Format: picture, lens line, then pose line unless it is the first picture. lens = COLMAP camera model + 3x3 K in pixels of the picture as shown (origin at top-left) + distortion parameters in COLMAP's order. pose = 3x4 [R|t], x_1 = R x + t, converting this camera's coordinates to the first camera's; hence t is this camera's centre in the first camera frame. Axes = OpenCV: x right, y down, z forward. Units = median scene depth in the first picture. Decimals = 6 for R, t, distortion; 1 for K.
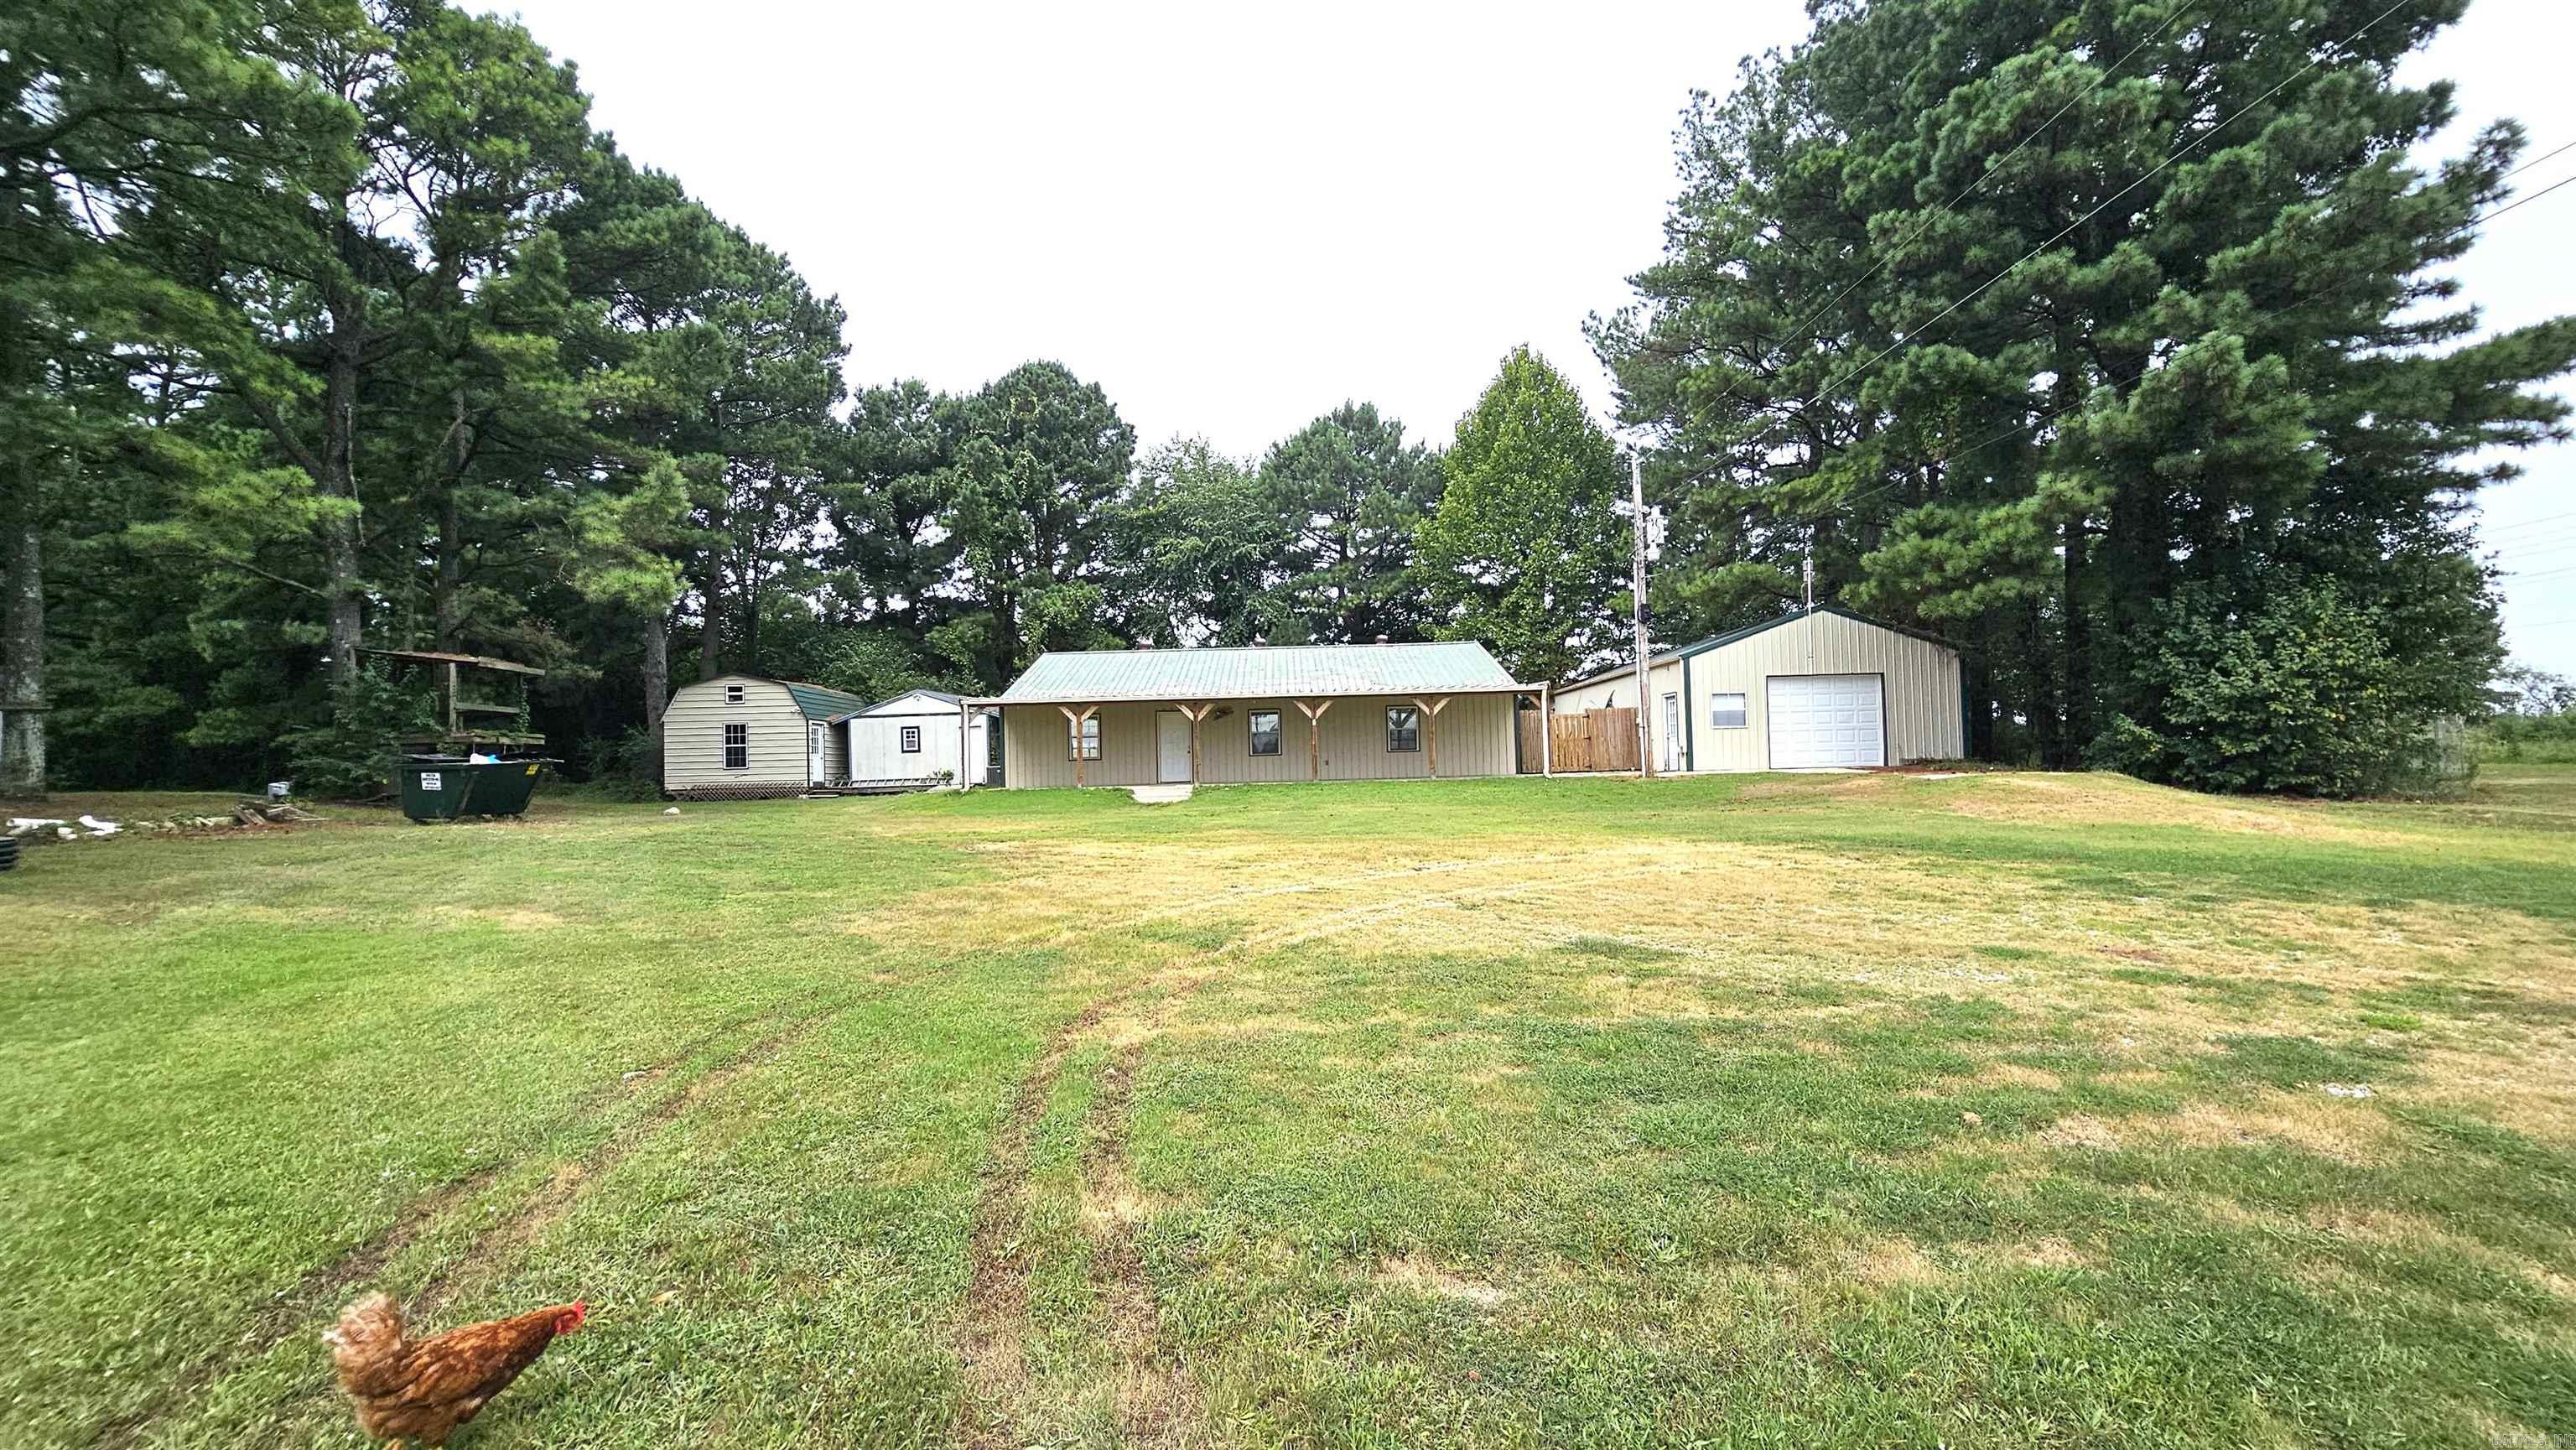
lens RADIAL K [[1060.4, 0, 1280.8], [0, 1060.4, 737.4], [0, 0, 1]] dist [-0.001332, 0.000151]
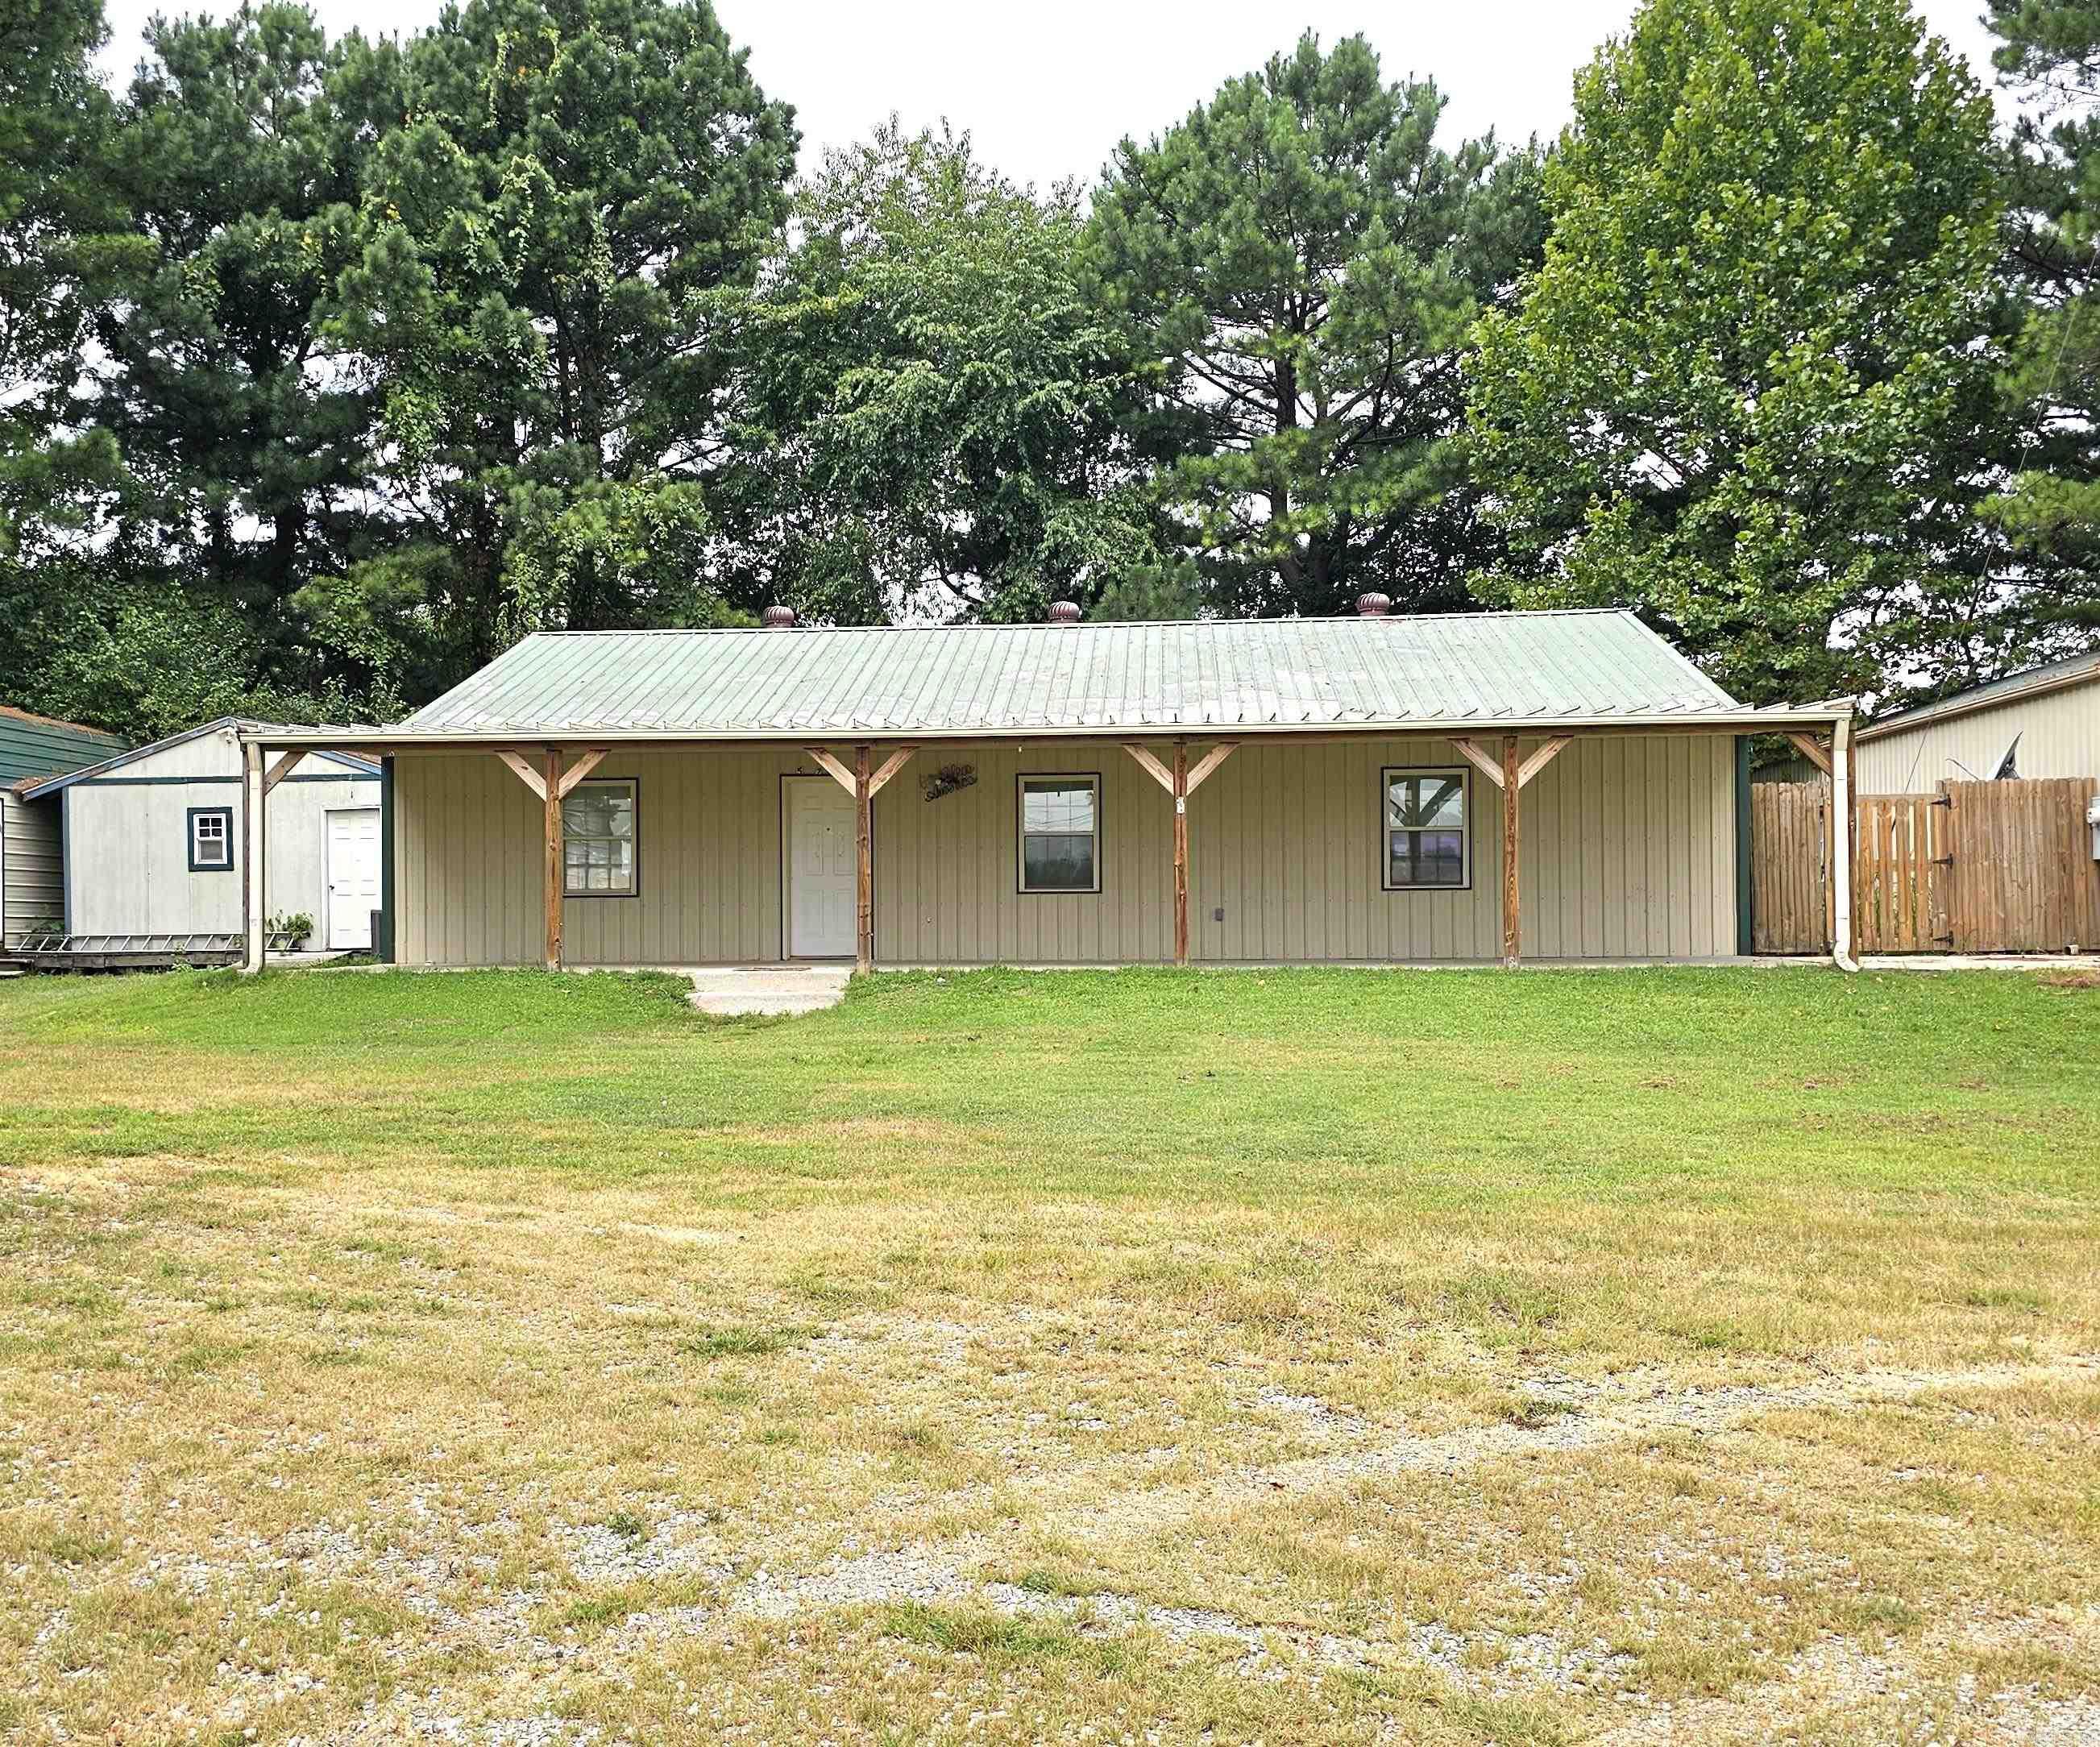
lens RADIAL K [[1654.6, 0, 1053.4], [0, 1654.6, 915.0], [0, 0, 1]] dist [0.046254, -0.001788]
pose [[0.995584, 0.018983, -0.091936, 0.033443], [-0.016334, 0.999432, 0.029480, 0.006449], [0.092444, -0.027848, 0.995328, 0.351751]]
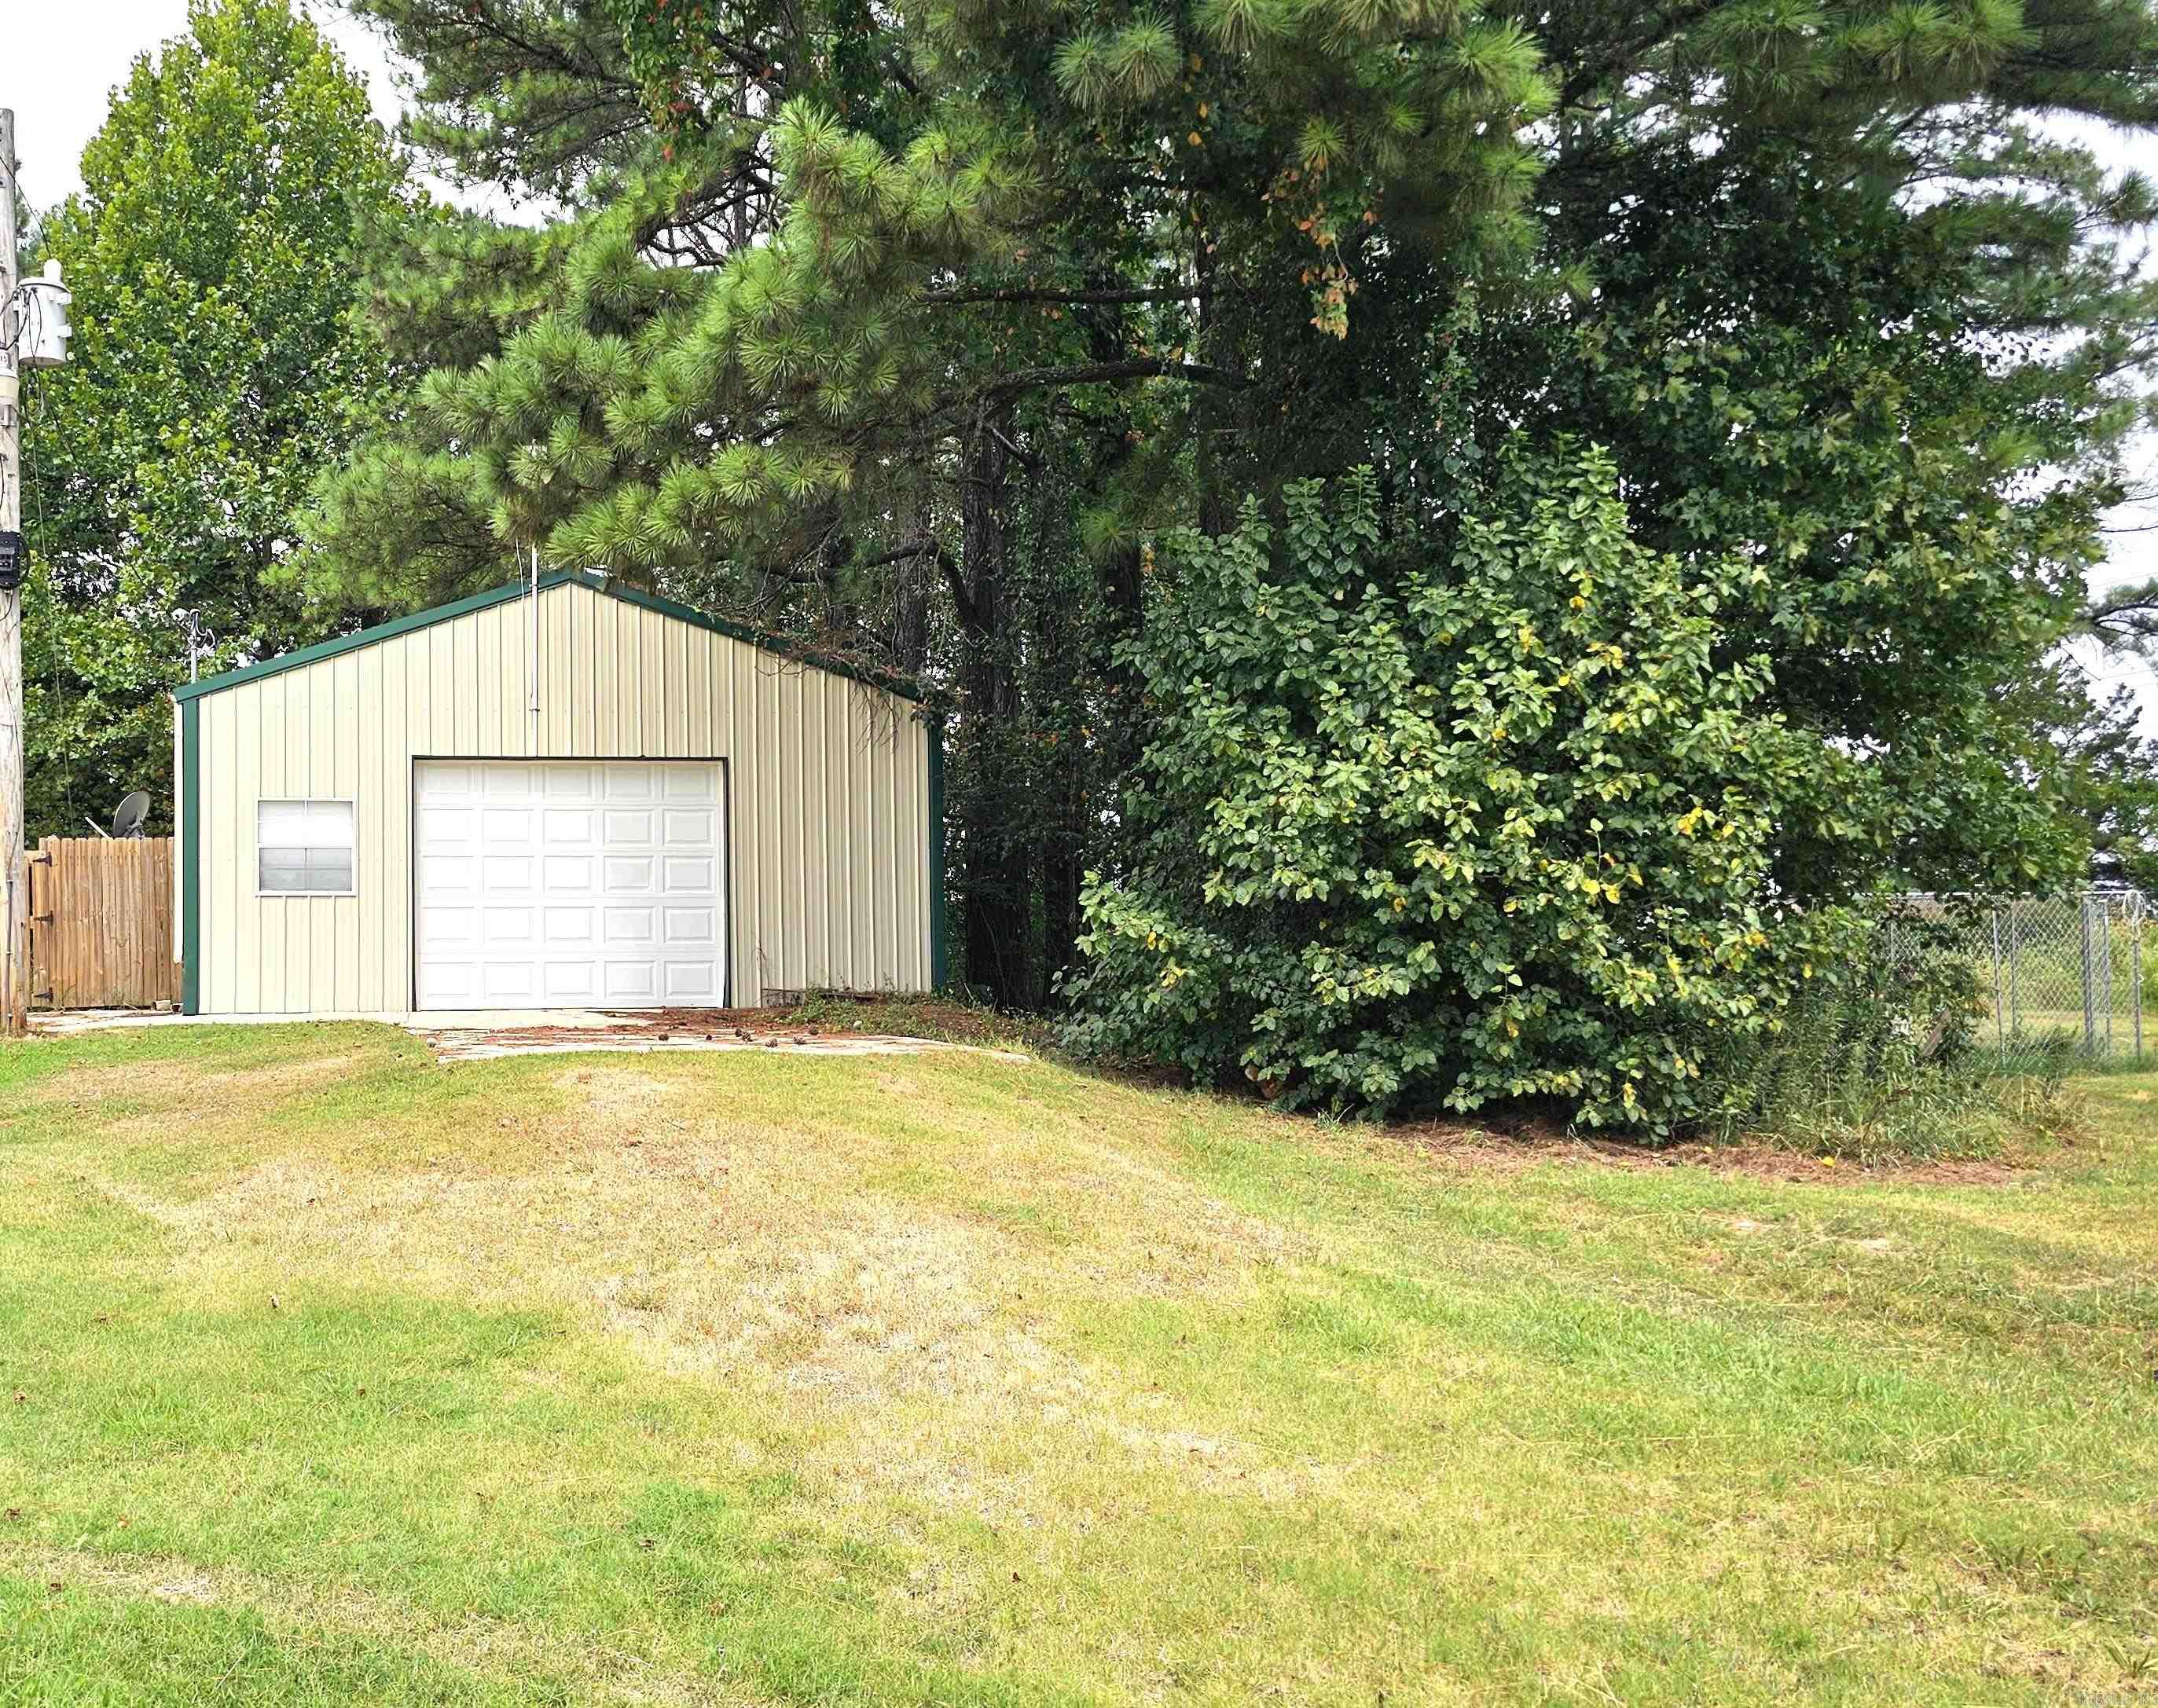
lens RADIAL K [[1545.6, 0, 1079.0], [0, 1545.6, 854.0], [0, 0, 1]] dist [0.003336, 0.000673]
pose [[0.992023, 0.020469, 0.124383, 0.523446], [-0.016183, 0.999243, -0.035369, -0.007720], [-0.125013, 0.033074, 0.991604, 0.373437]]
